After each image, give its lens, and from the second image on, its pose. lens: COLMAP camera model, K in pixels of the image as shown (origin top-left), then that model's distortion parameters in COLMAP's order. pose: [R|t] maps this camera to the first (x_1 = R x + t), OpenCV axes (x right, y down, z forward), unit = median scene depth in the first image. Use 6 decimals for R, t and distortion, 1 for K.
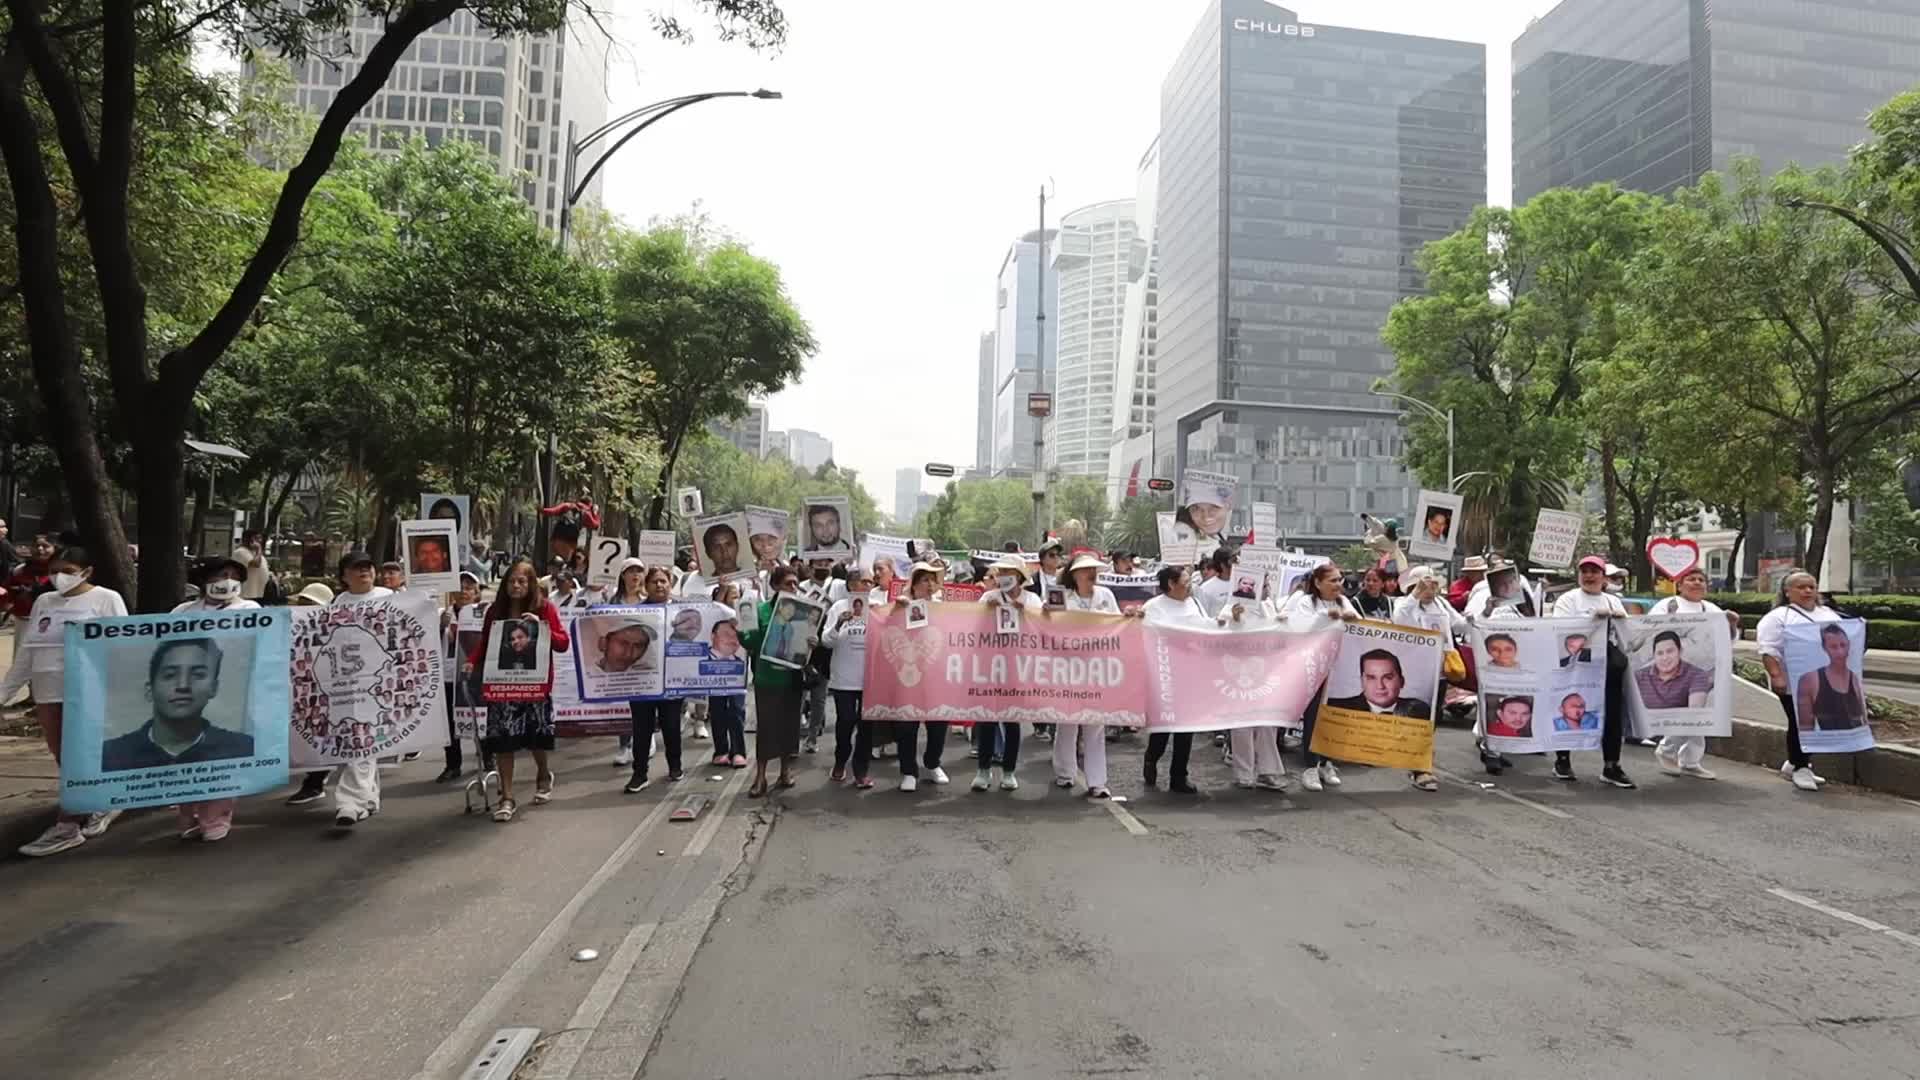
lens RADIAL K [[846.6, 0, 957.0], [0, 846.6, 532.7], [0, 0, 1]] dist [-0.043563, 0.012802]
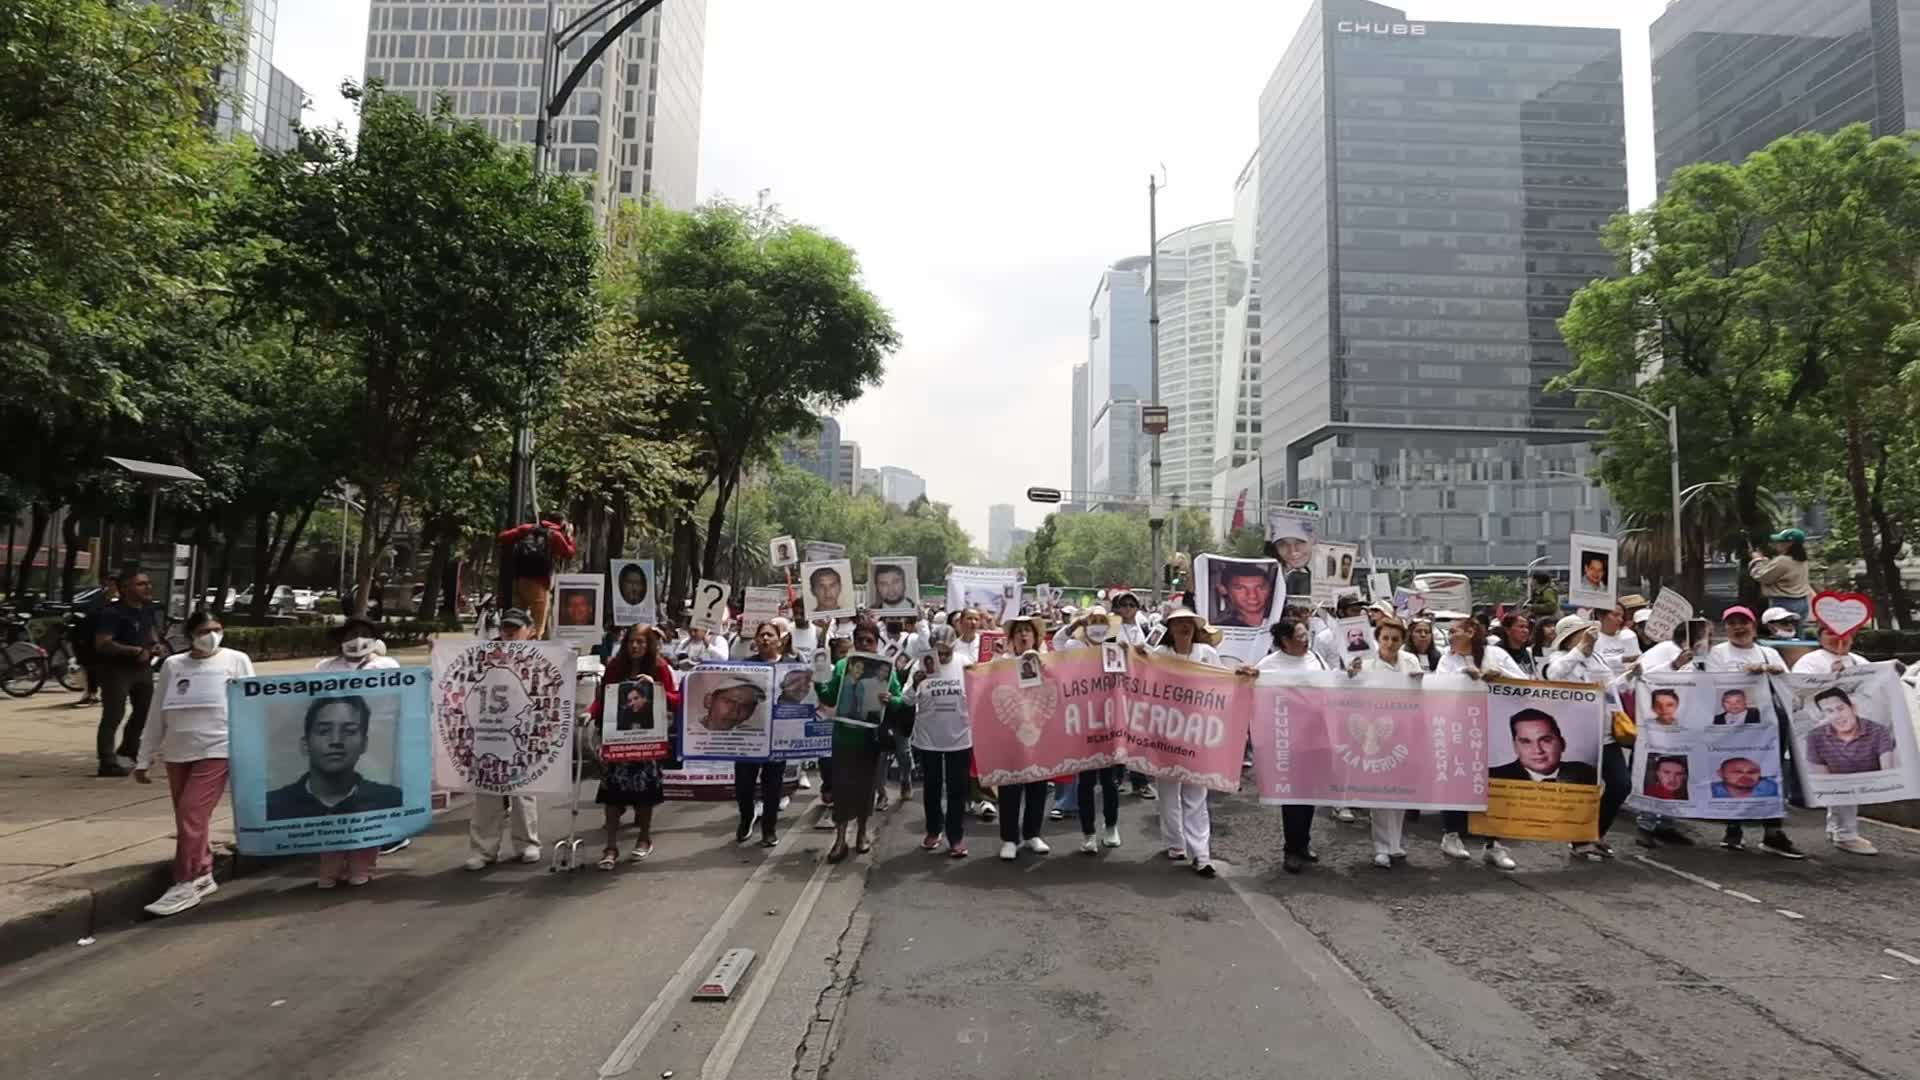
lens RADIAL K [[846.6, 0, 957.0], [0, 846.6, 532.7], [0, 0, 1]] dist [-0.043563, 0.012802]
pose [[0.993838, -0.016922, -0.109539, -0.003914], [0.012129, 0.998946, -0.044269, 0.000687], [0.110172, 0.042668, 0.992996, 0.034561]]
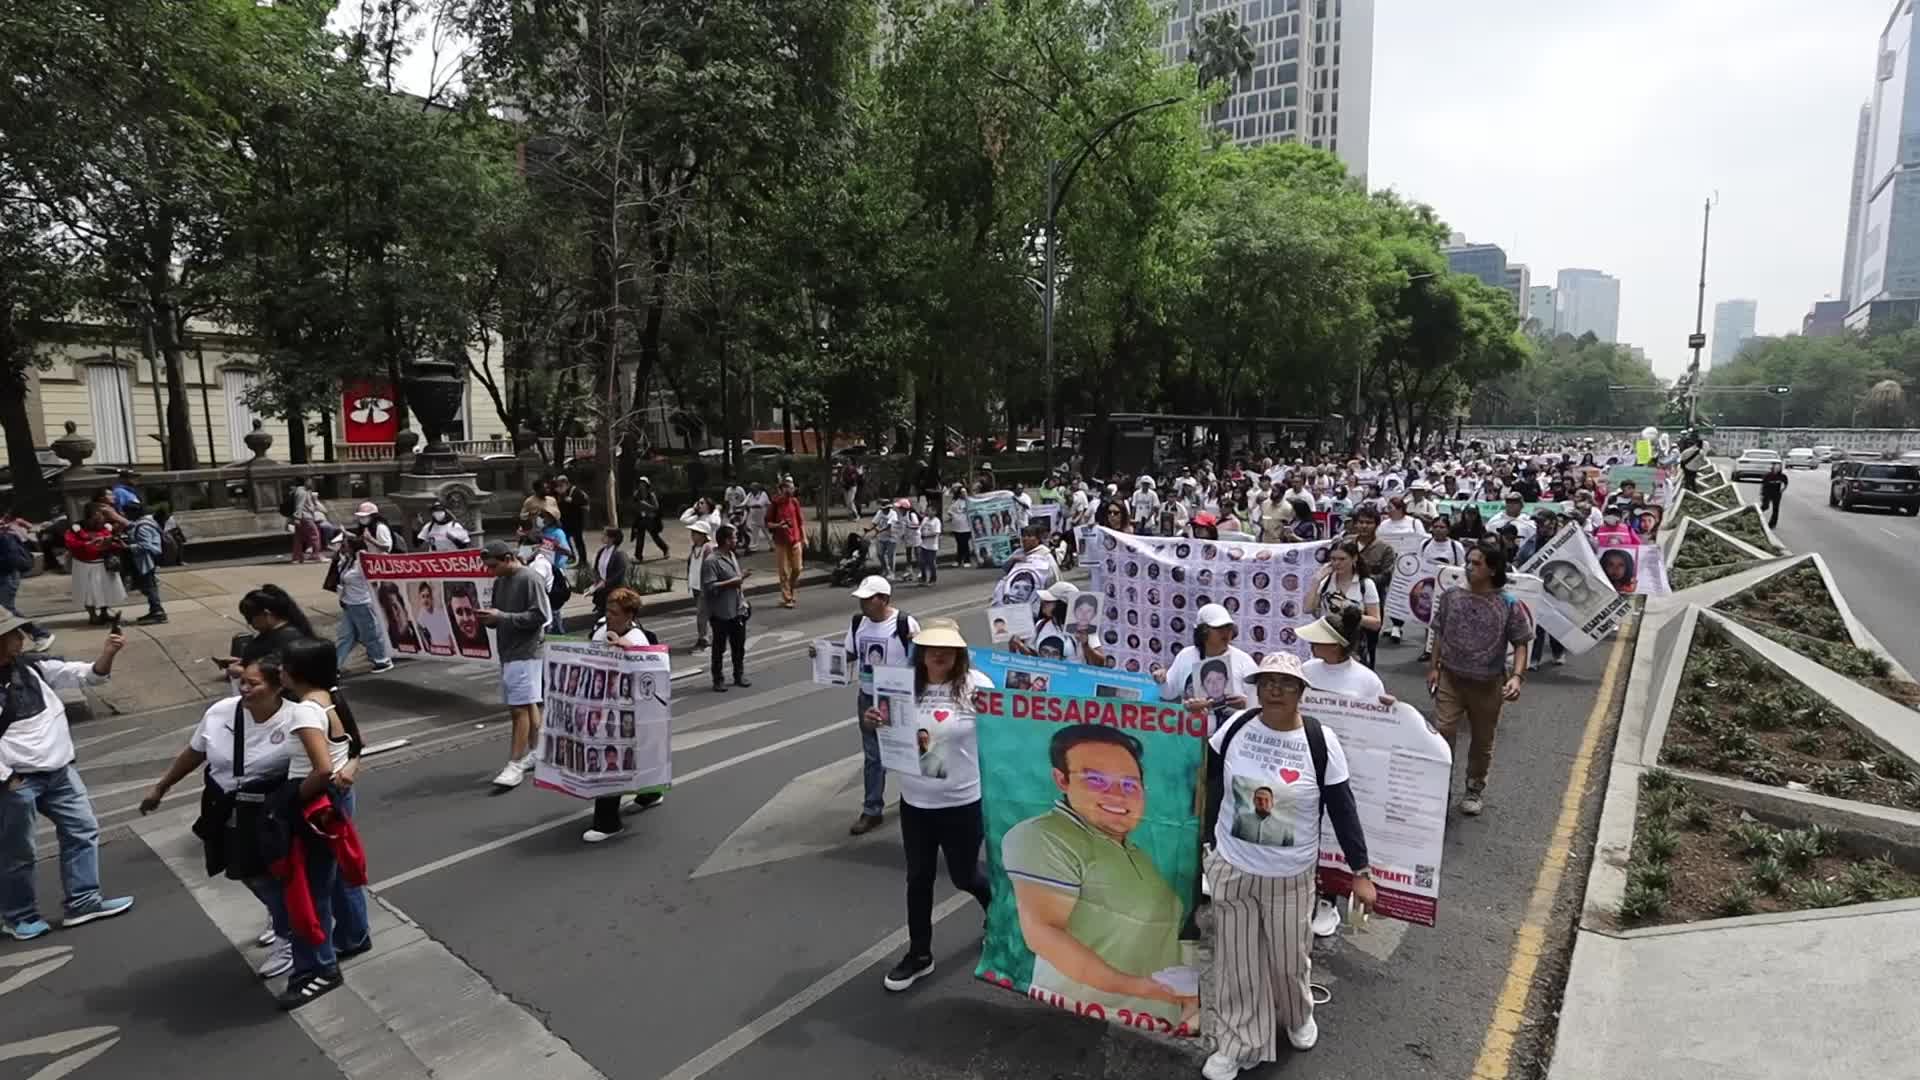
lens RADIAL K [[891.2, 0, 960.0], [0, 891.2, 540.0], [0, 0, 1]] dist [-0.046349, 0.015883]
pose [[0.699429, 0.066285, -0.711622, 0.073981], [0.053154, 0.988108, 0.144282, -0.020363], [0.712723, -0.138740, 0.687588, -0.277369]]
